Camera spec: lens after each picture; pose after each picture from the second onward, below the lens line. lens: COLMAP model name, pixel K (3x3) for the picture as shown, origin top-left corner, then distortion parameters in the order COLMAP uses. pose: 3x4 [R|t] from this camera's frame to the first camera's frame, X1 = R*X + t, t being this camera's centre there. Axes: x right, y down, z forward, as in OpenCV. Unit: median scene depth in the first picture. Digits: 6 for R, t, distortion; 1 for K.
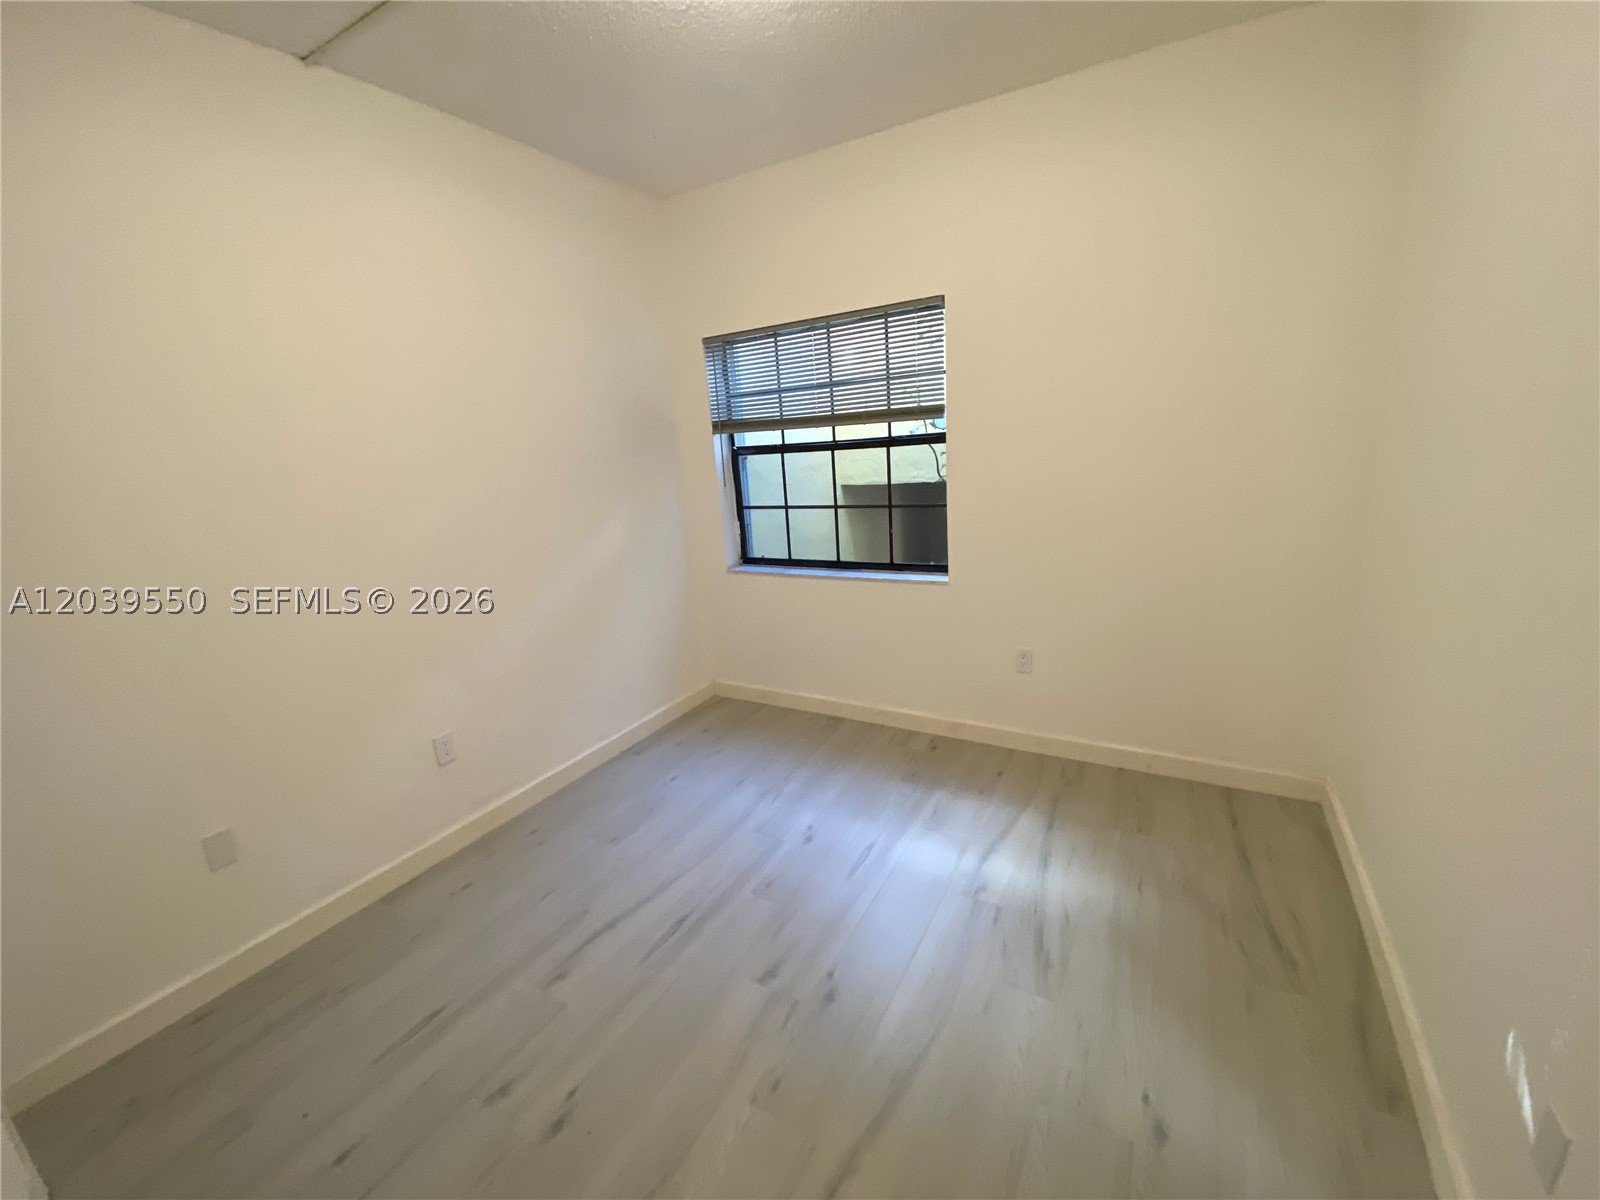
lens RADIAL K [[644.7, 0, 798.5], [0, 644.7, 599.9], [0, 0, 1]] dist [0.022452, -0.020359]
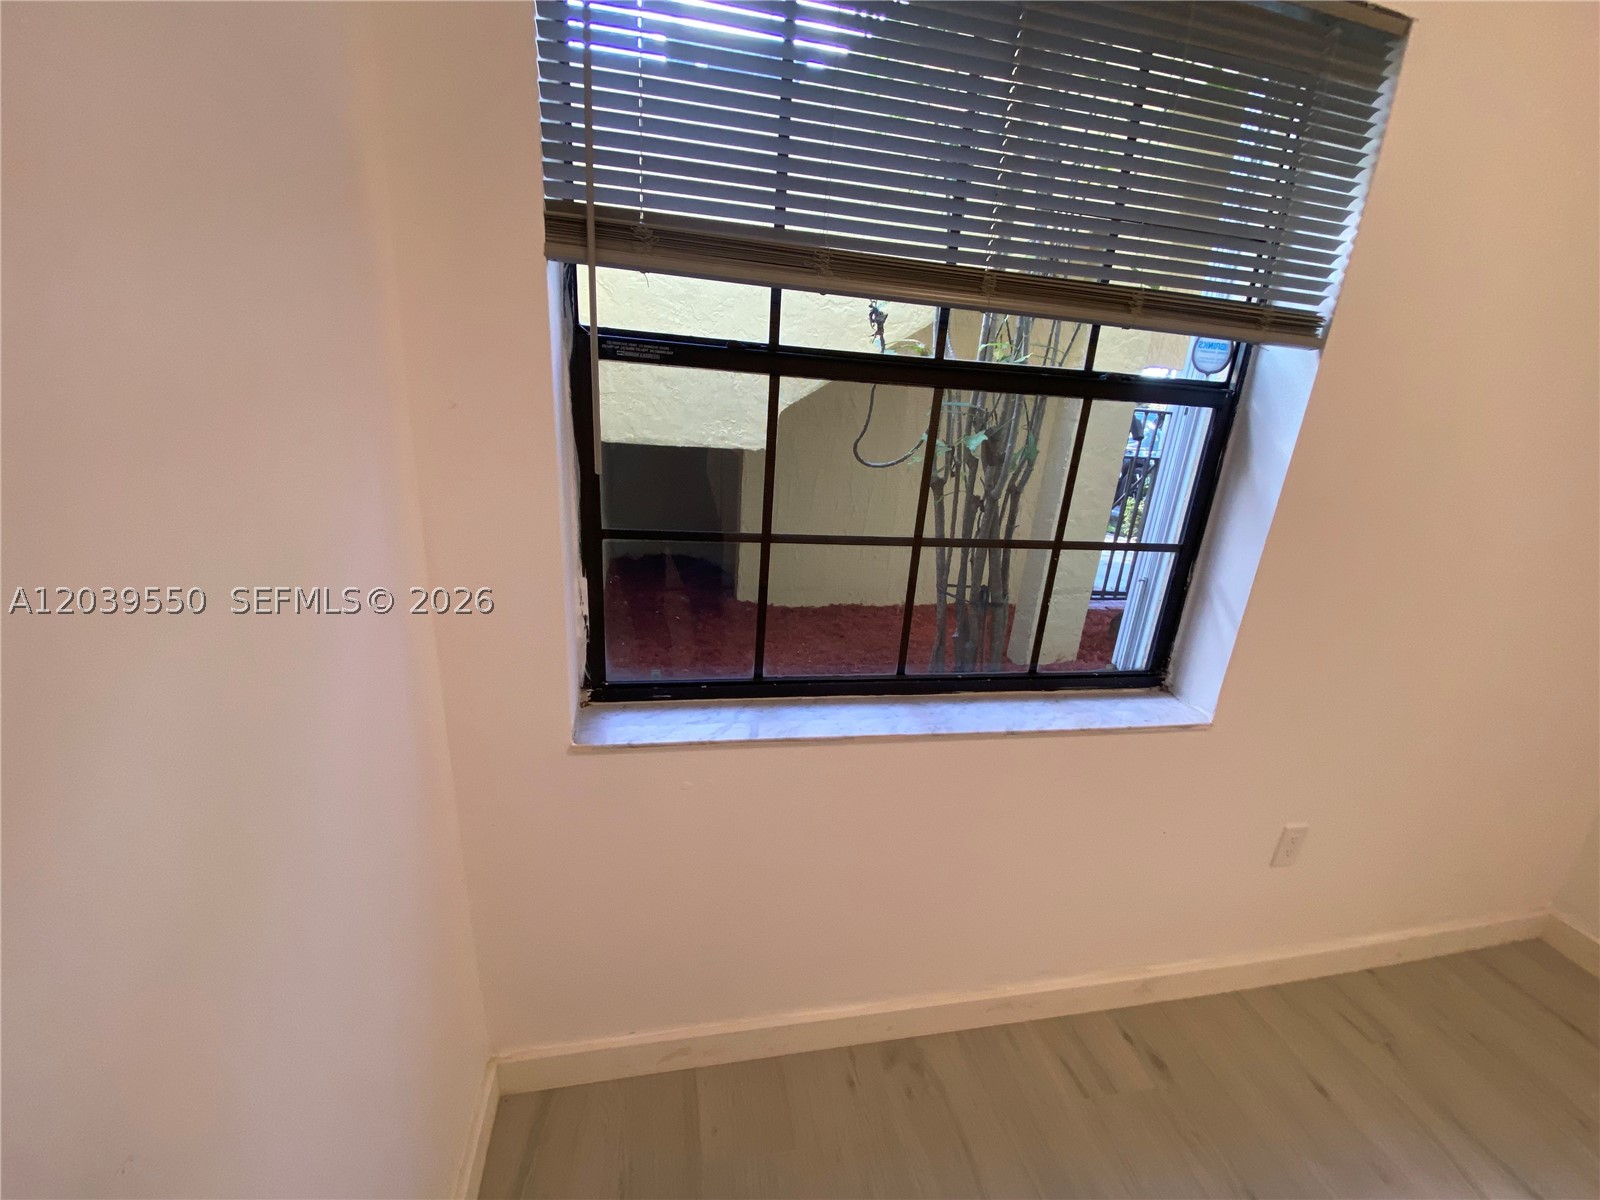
lens RADIAL K [[644.7, 0, 798.5], [0, 644.7, 599.9], [0, 0, 1]] dist [0.022452, -0.020359]
pose [[0.722843, -0.103327, 0.683243, -0.247272], [0.030400, 0.992555, 0.117943, -0.157370], [-0.690343, -0.064484, 0.720603, 0.779708]]
